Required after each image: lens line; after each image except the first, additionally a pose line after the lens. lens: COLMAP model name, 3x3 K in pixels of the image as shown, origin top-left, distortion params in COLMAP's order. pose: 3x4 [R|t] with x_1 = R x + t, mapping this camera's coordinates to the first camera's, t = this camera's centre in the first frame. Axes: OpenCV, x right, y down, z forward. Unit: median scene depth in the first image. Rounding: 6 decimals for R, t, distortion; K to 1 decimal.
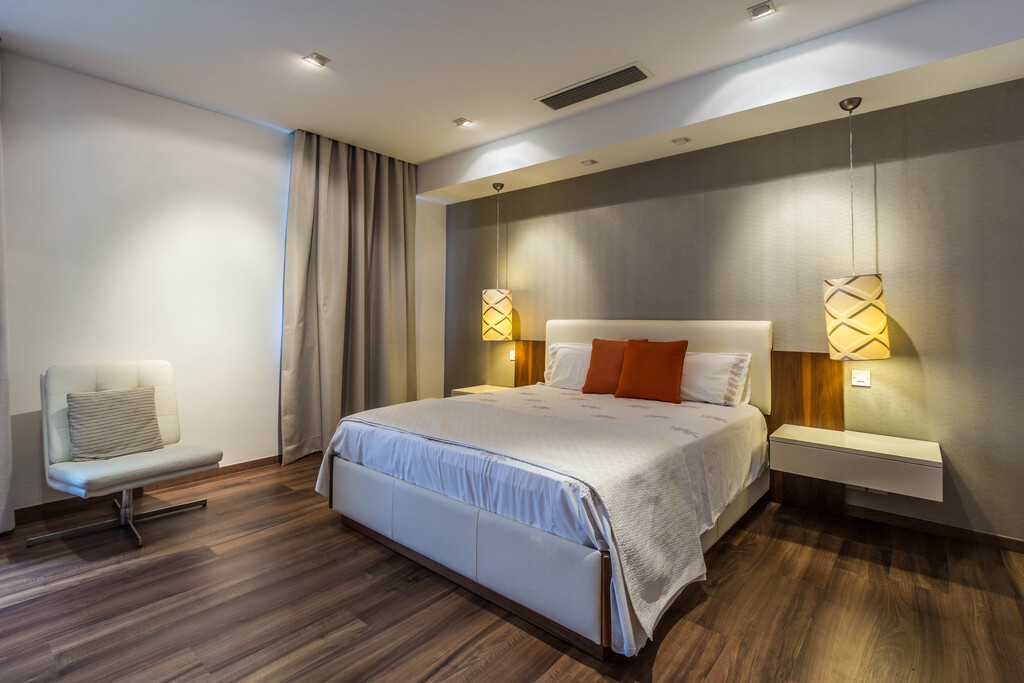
lens RADIAL K [[484.4, 0, 511.4], [0, 484.4, 293.0], [0, 0, 1]] dist [-0.002548, -0.000213]
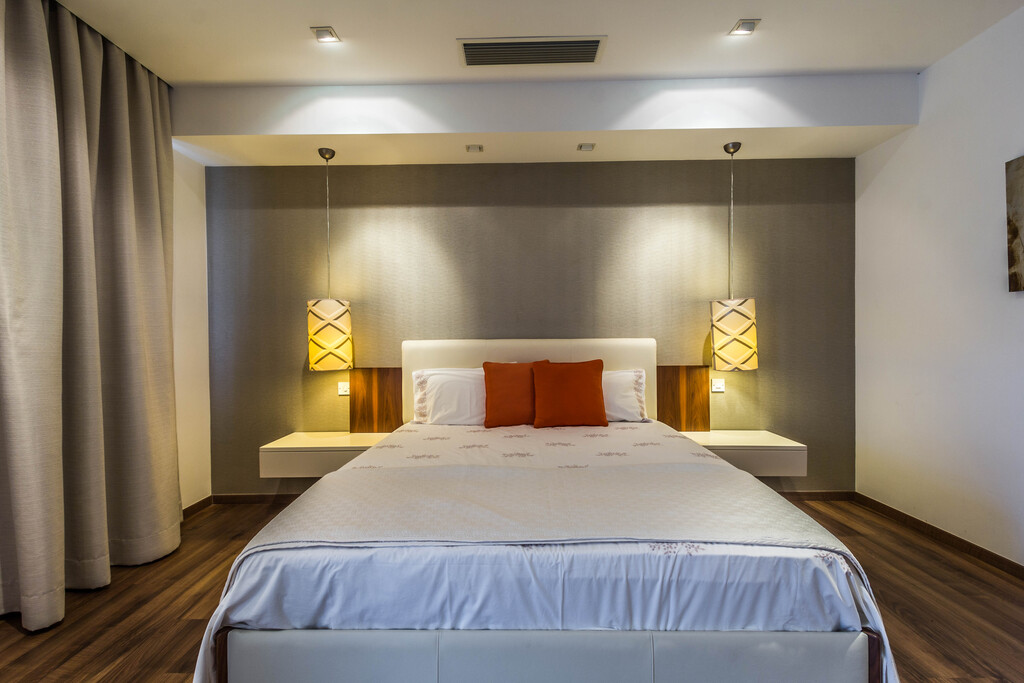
lens RADIAL K [[469.4, 0, 512.0], [0, 469.4, 341.5], [0, 0, 1]] dist [0.002238, 0.000167]
pose [[0.770614, -0.016289, 0.637094, -0.337872], [-0.022162, 0.998384, 0.052333, 0.016153], [-0.636917, -0.054448, 0.769007, 0.367330]]
